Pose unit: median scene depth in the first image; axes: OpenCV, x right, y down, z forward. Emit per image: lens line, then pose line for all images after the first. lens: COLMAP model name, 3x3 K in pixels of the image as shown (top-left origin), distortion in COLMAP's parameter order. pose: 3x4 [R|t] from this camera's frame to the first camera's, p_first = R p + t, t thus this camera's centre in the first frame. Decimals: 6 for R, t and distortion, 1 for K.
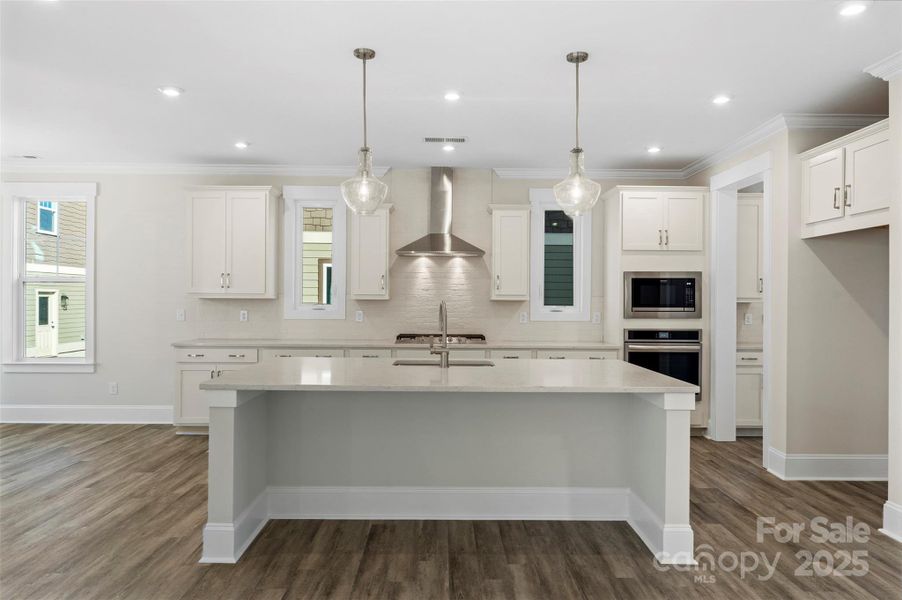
lens RADIAL K [[624.1, 0, 450.8], [0, 624.1, 299.6], [0, 0, 1]] dist [0.001336, -0.002967]
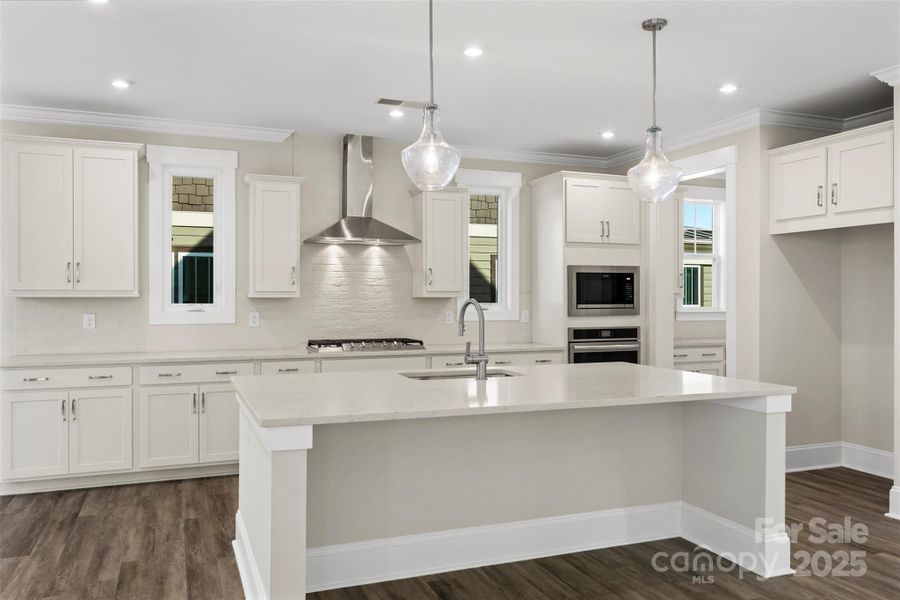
lens RADIAL K [[705.6, 0, 449.9], [0, 705.6, 298.4], [0, 0, 1]] dist [-0.002734, 0.008400]
pose [[0.933000, -0.006761, 0.359813, -0.260915], [0.005512, 0.999975, 0.004498, -0.002001], [-0.359835, -0.002214, 0.933013, 0.098191]]
